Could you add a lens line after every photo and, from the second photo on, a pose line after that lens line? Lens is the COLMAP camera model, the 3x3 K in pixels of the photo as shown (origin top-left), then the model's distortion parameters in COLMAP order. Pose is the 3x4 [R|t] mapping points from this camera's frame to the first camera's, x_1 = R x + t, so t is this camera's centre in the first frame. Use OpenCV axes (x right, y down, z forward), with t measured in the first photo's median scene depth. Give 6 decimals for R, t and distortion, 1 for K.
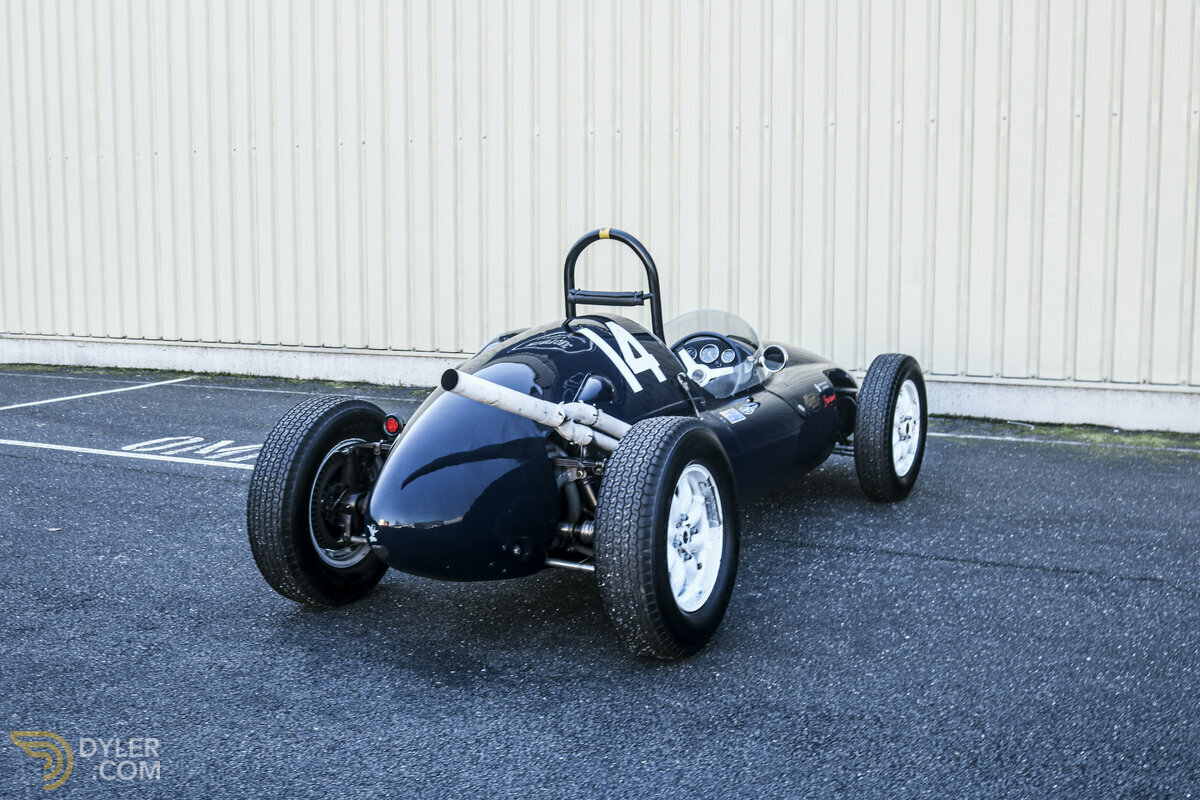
lens RADIAL K [[1349.7, 0, 600.0], [0, 1349.7, 400.0], [0, 0, 1]] dist [-0.129865, 0.154182]
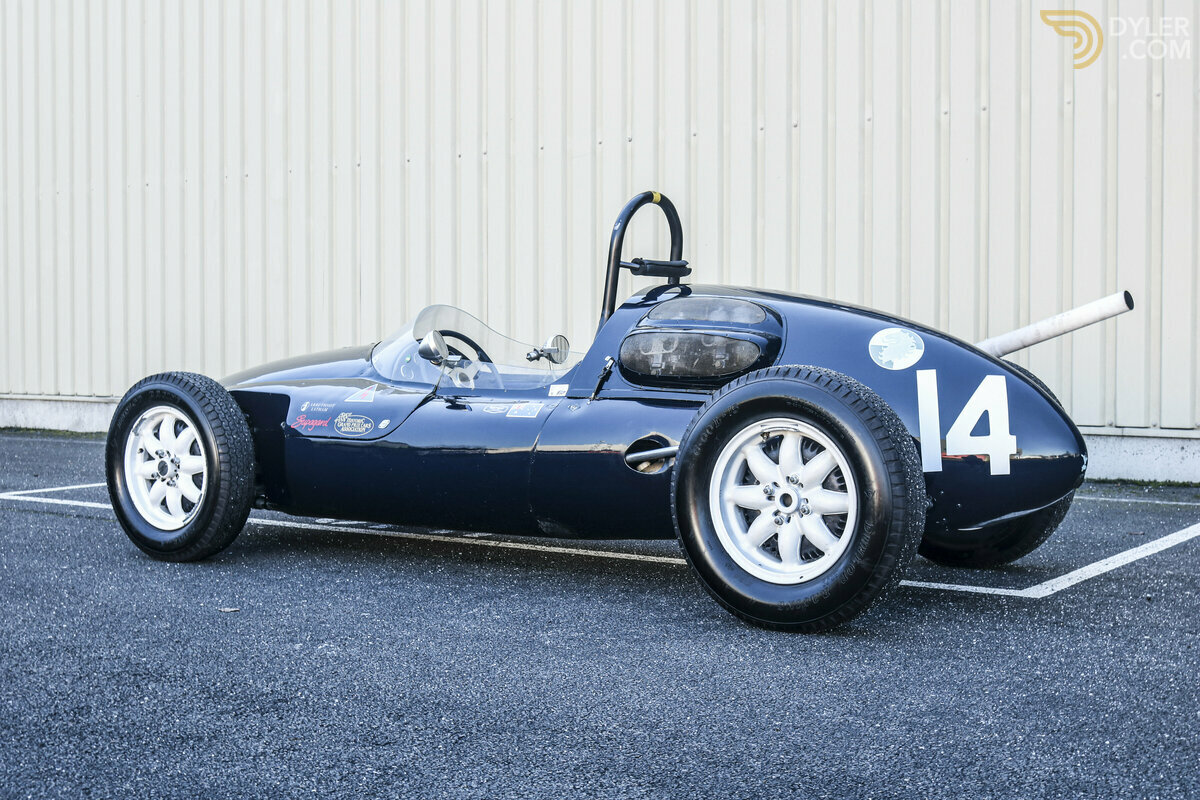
lens RADIAL K [[1635.8, 0, 600.0], [0, 1635.8, 400.0], [0, 0, 1]] dist [-0.059661, -0.016044]
pose [[0.987463, 0.005167, -0.157764, -0.085753], [-0.017789, 0.996740, -0.078699, 0.050384], [0.156843, 0.080519, 0.984336, 0.182503]]
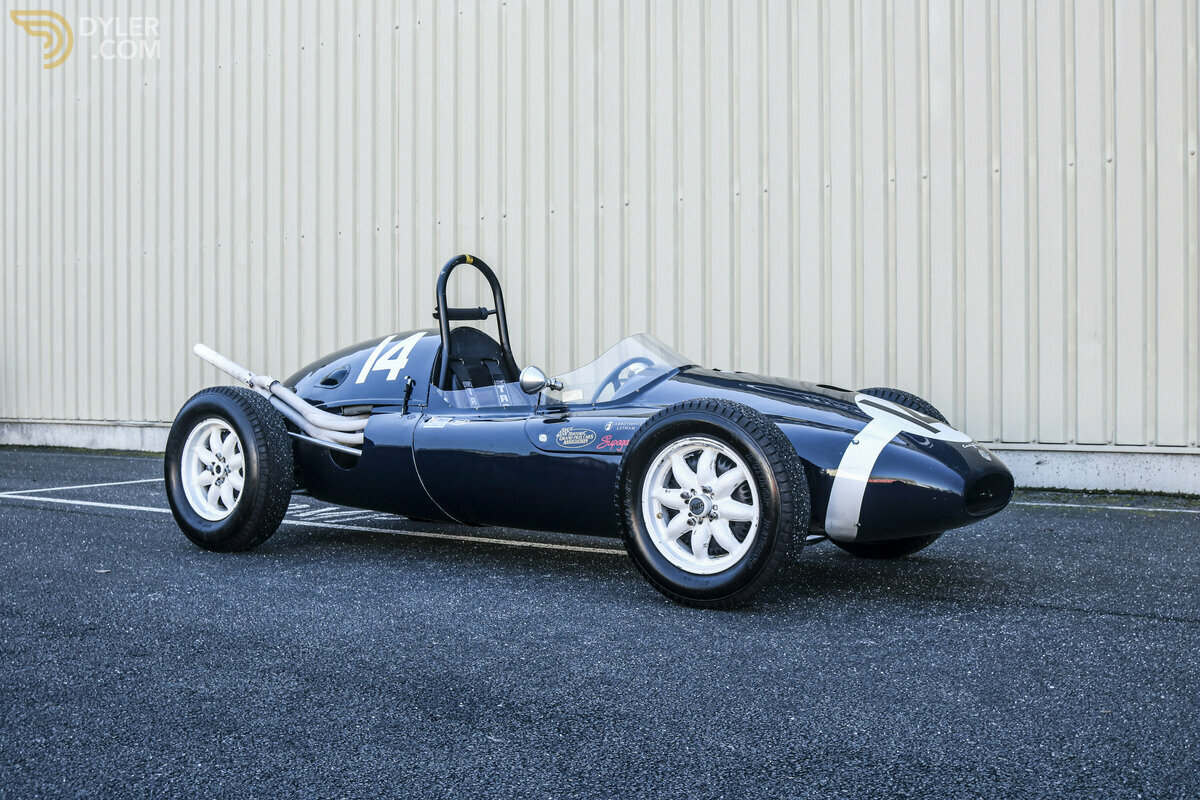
lens RADIAL K [[1349.7, 0, 600.0], [0, 1349.7, 400.0], [0, 0, 1]] dist [-0.129865, 0.154182]
pose [[0.989402, -0.000810, -0.145198, 0.057703], [-0.013857, 0.994894, -0.099974, 0.064379], [0.144537, 0.100927, 0.984339, 0.131106]]
